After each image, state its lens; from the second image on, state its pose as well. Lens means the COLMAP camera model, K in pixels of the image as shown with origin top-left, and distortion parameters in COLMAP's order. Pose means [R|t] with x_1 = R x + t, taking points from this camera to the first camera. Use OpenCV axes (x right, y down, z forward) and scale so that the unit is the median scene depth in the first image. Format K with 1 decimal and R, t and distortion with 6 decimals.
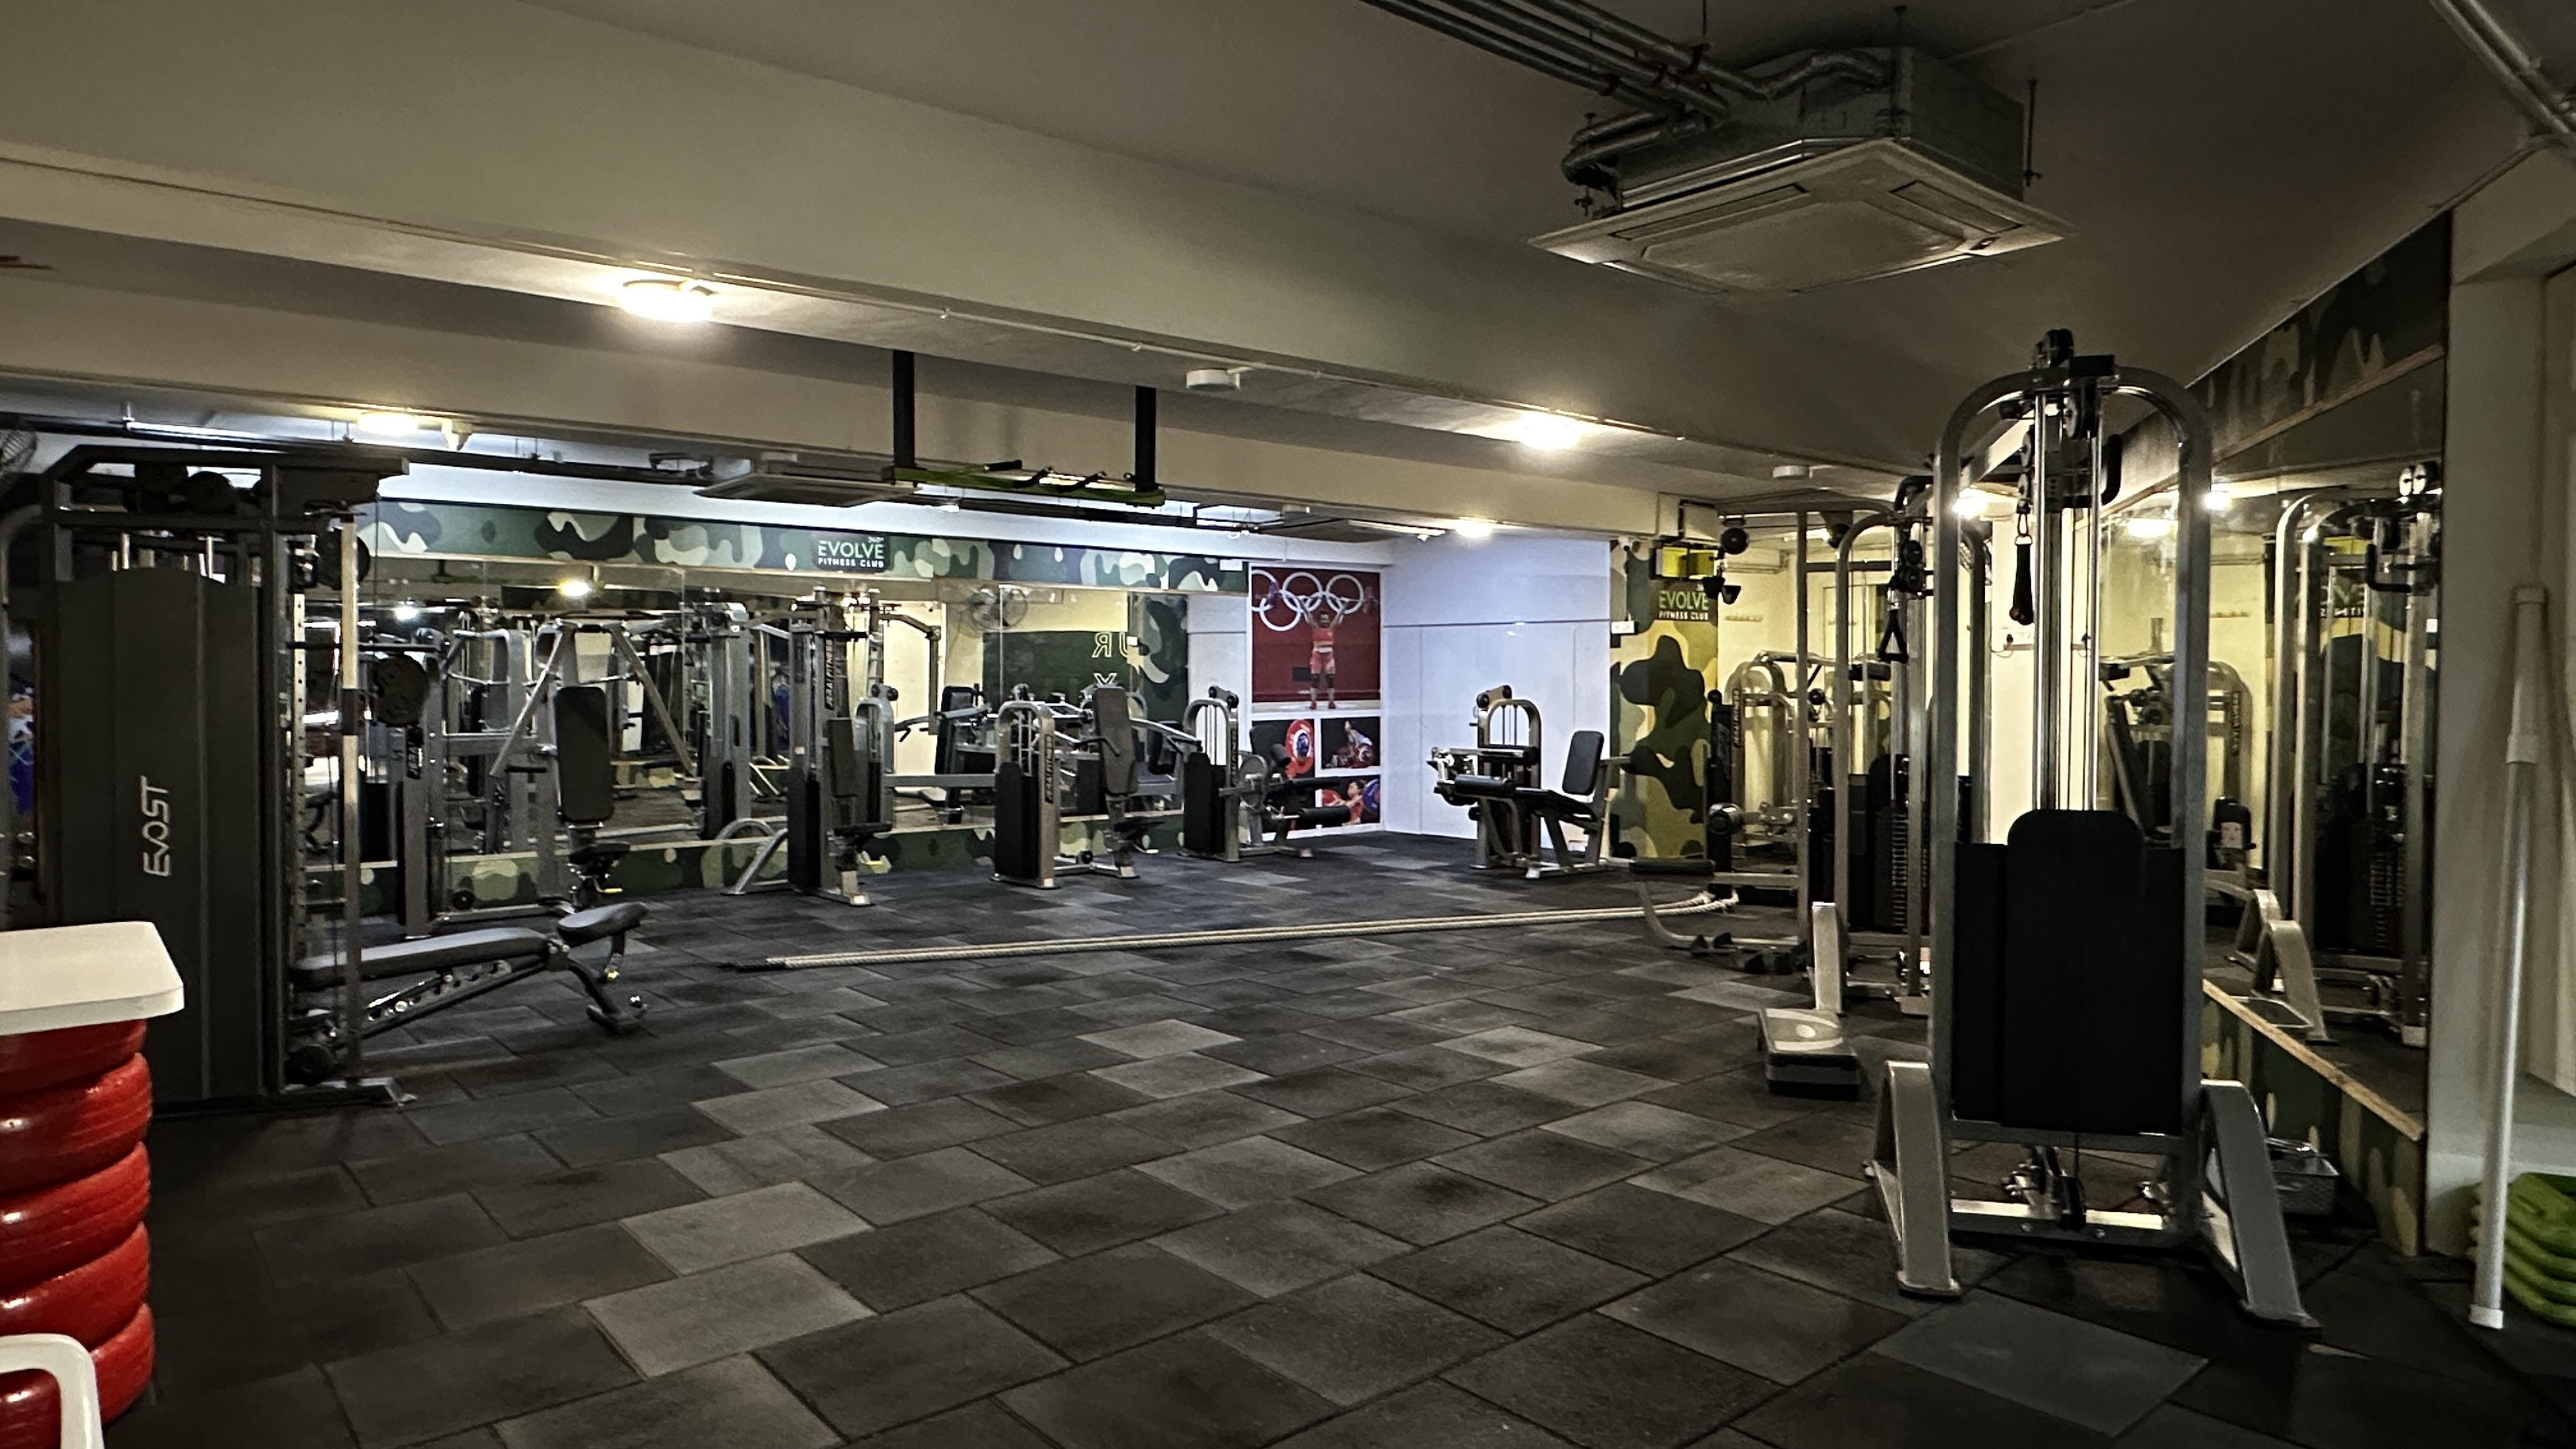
lens RADIAL K [[1524.6, 0, 1285.2], [0, 1524.6, 734.2], [0, 0, 1]] dist [-0.012853, 0.013362]
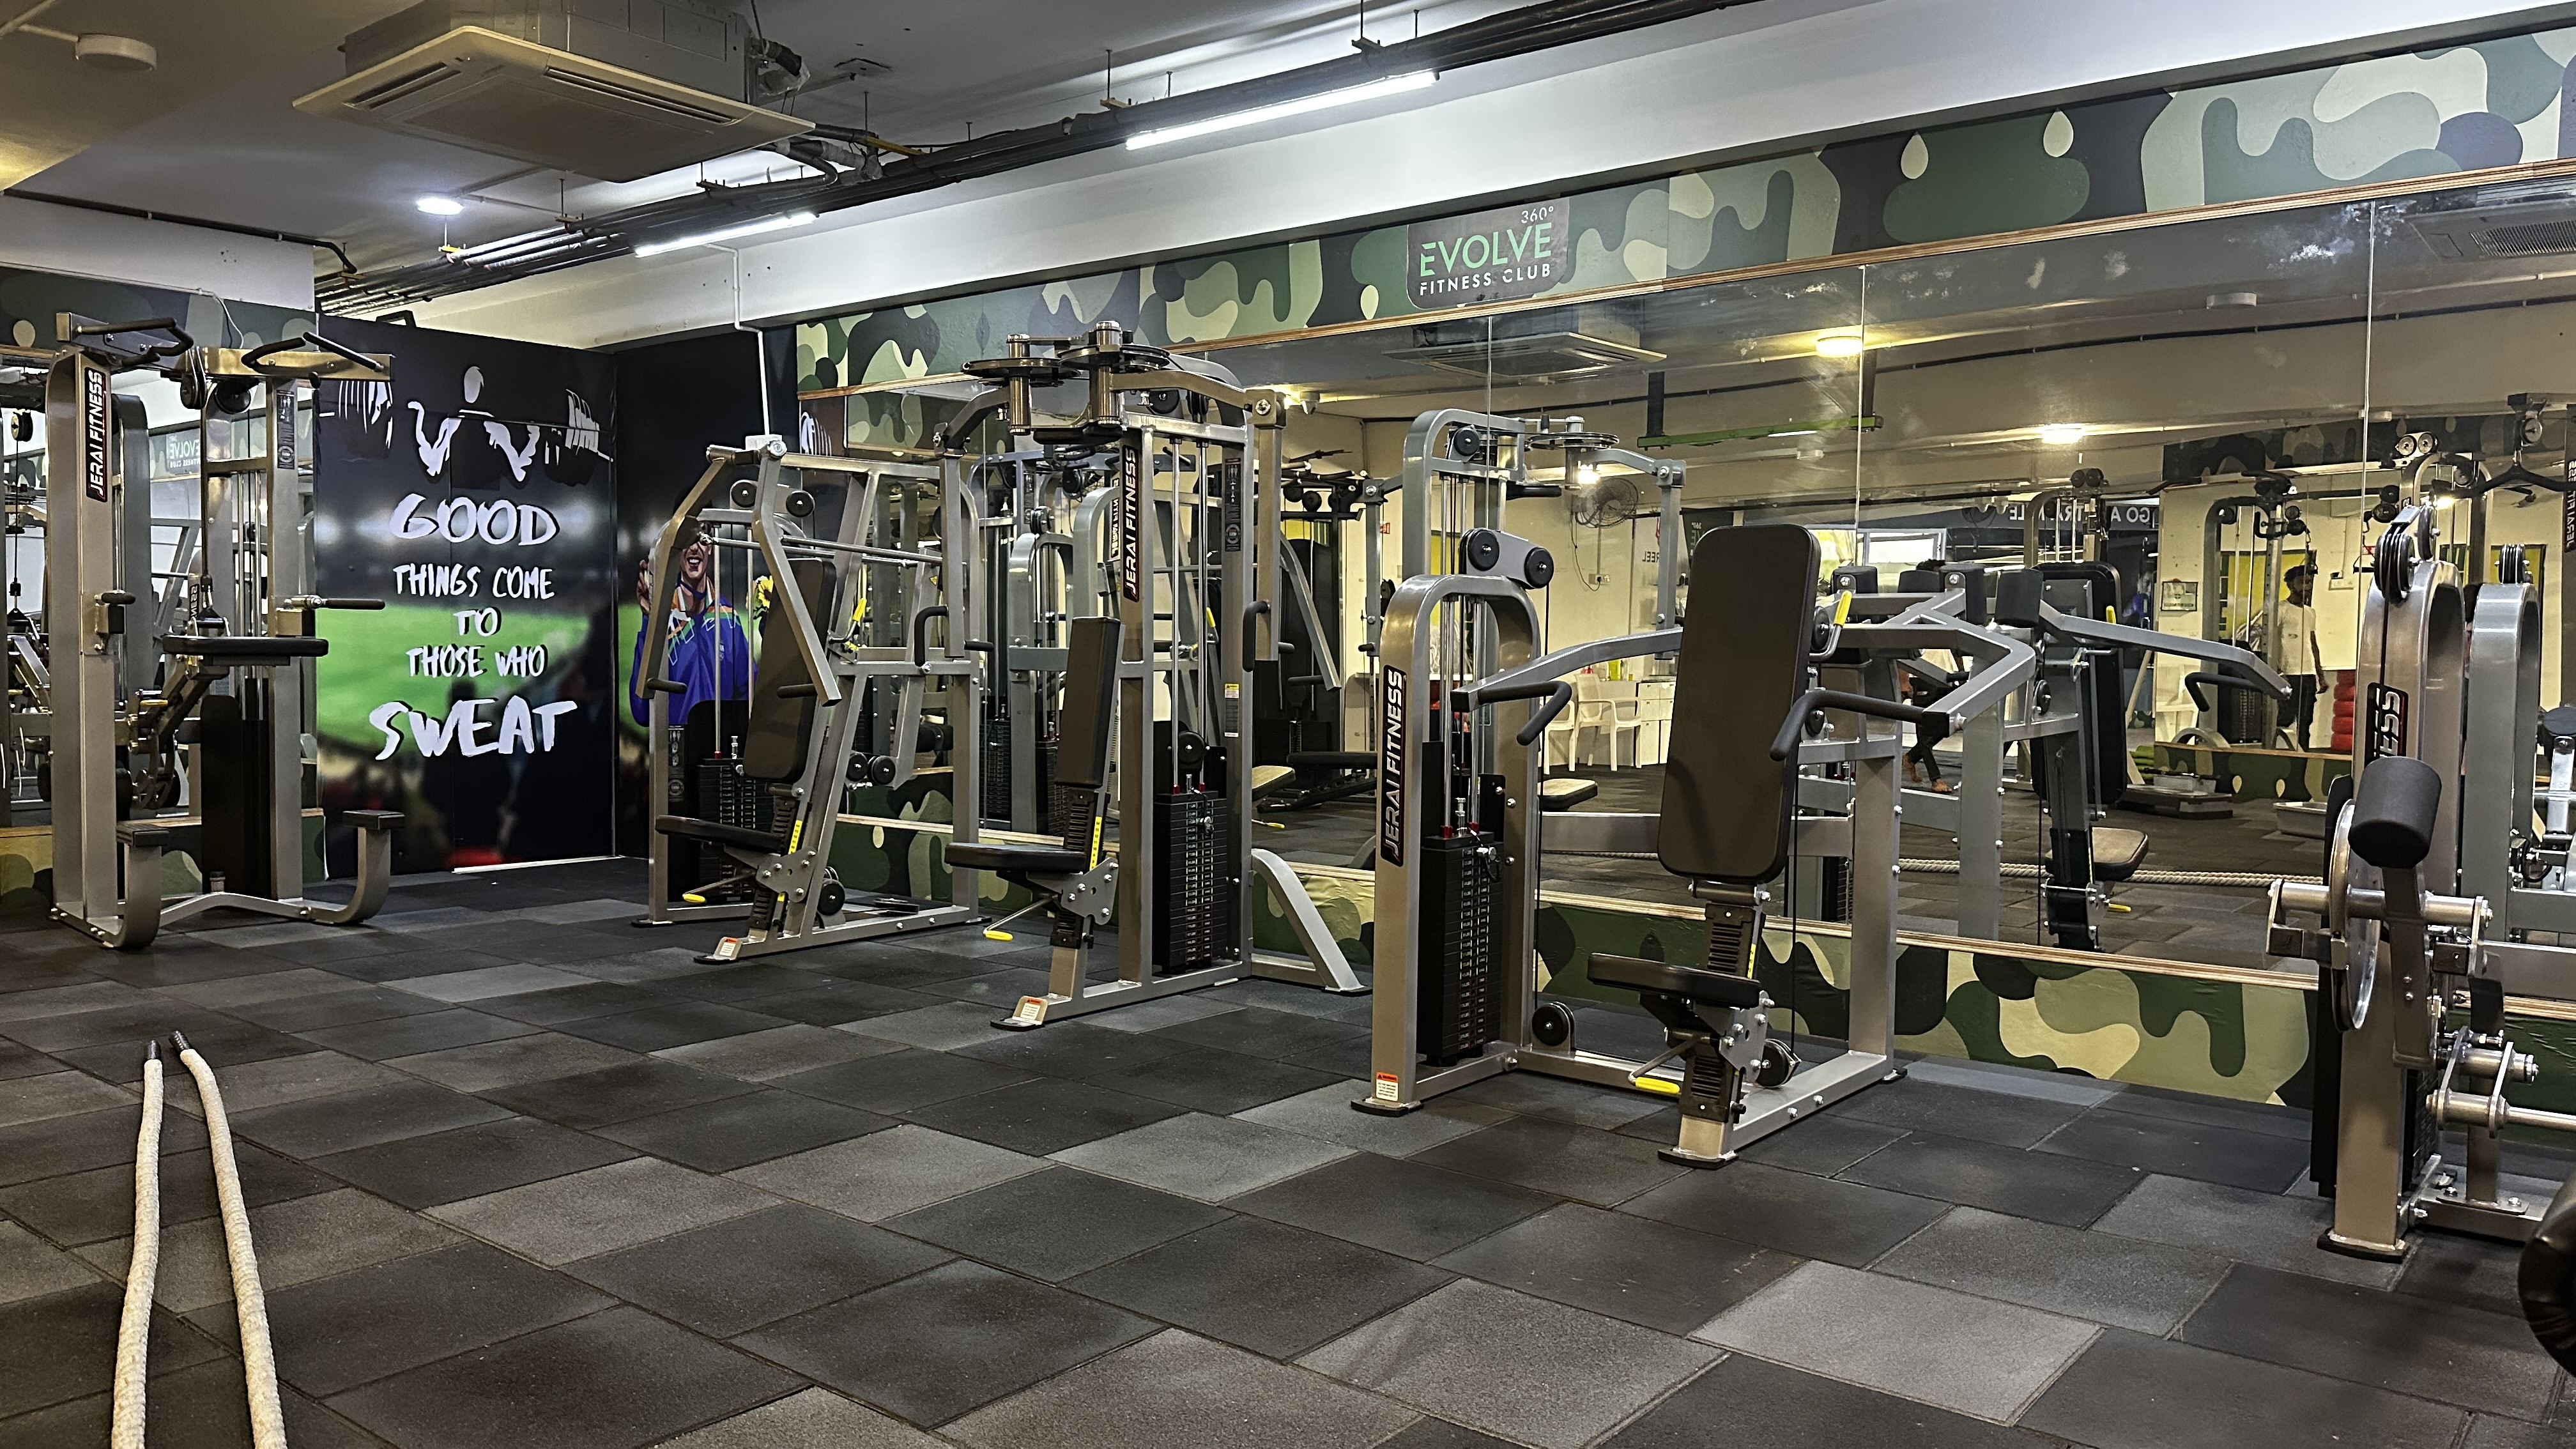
lens RADIAL K [[1787.3, 0, 1280.7], [0, 1787.3, 719.6], [0, 0, 1]] dist [0.063972, -0.025204]
pose [[0.174737, 0.051603, -0.983262, 0.414602], [-0.036472, 0.998280, 0.045910, -0.009964], [0.983939, 0.027840, 0.176318, 1.536717]]
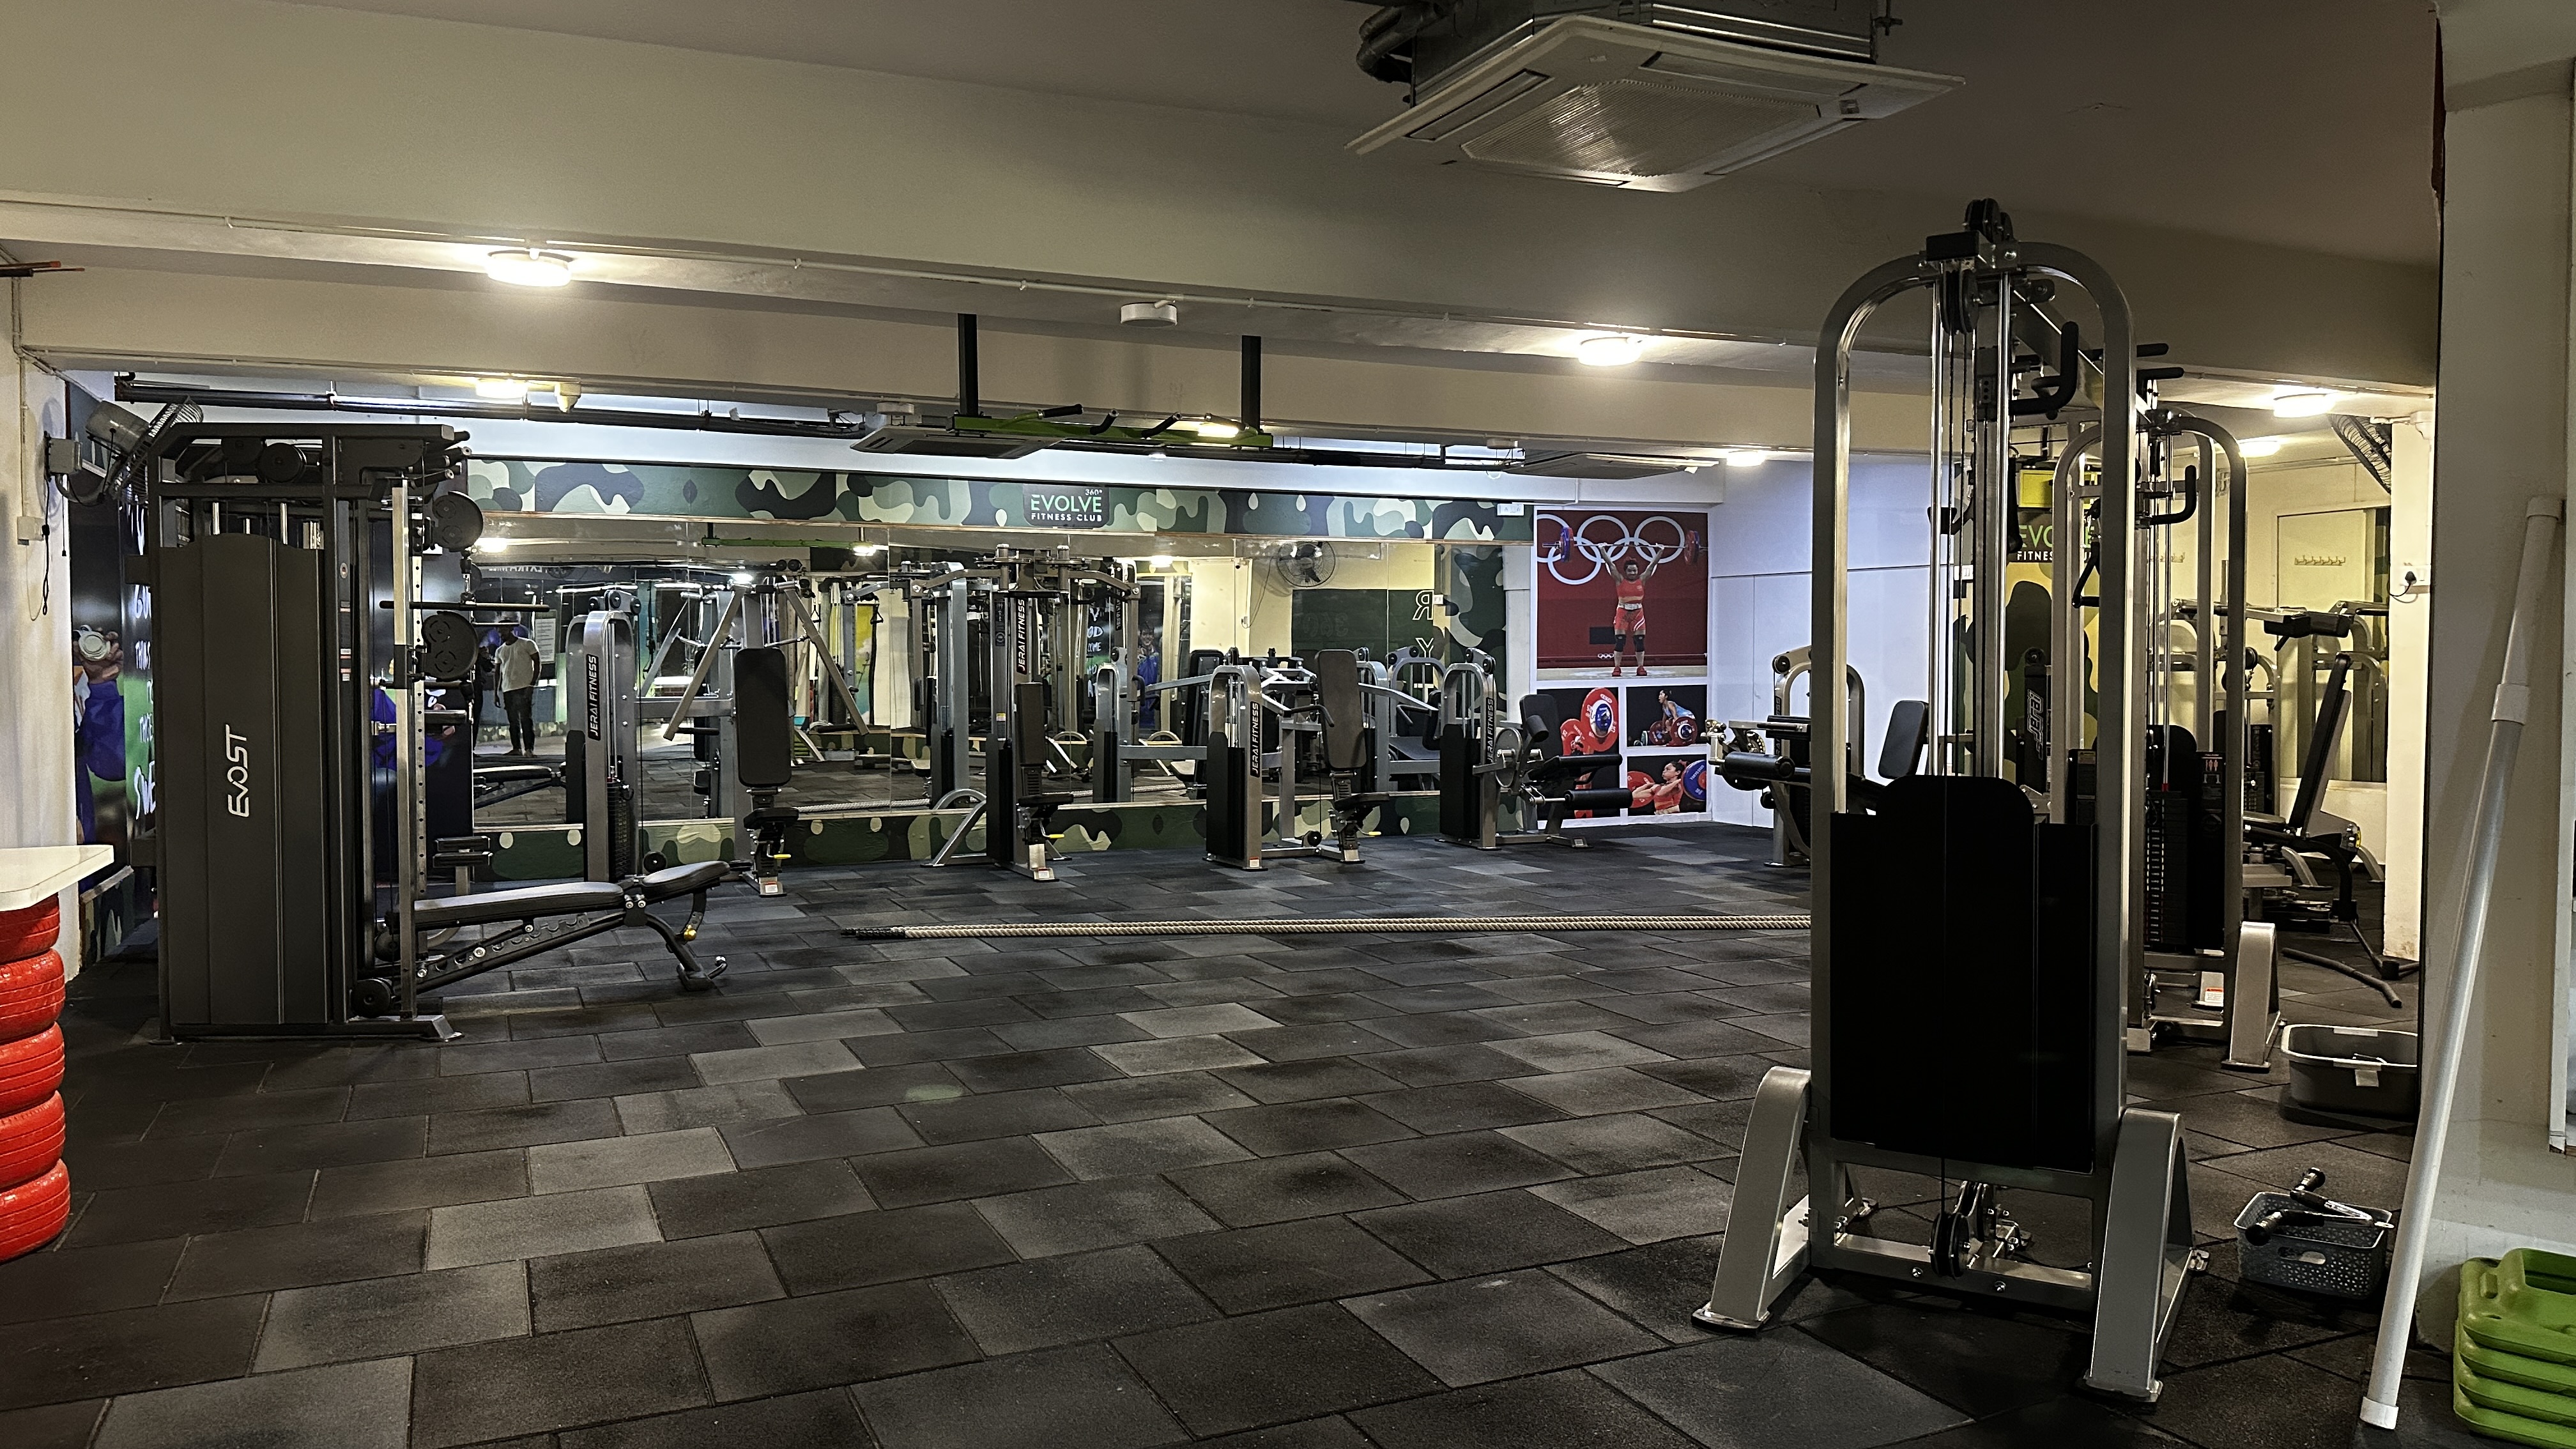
lens RADIAL K [[1787.3, 0, 1289.1], [0, 1787.3, 735.7], [0, 0, 1]] dist [0.063972, -0.025204]
pose [[0.961751, 0.010166, -0.273737, 0.267612], [-0.006581, 0.999880, 0.014012, 0.009400], [0.273847, -0.011674, 0.961702, -0.036760]]
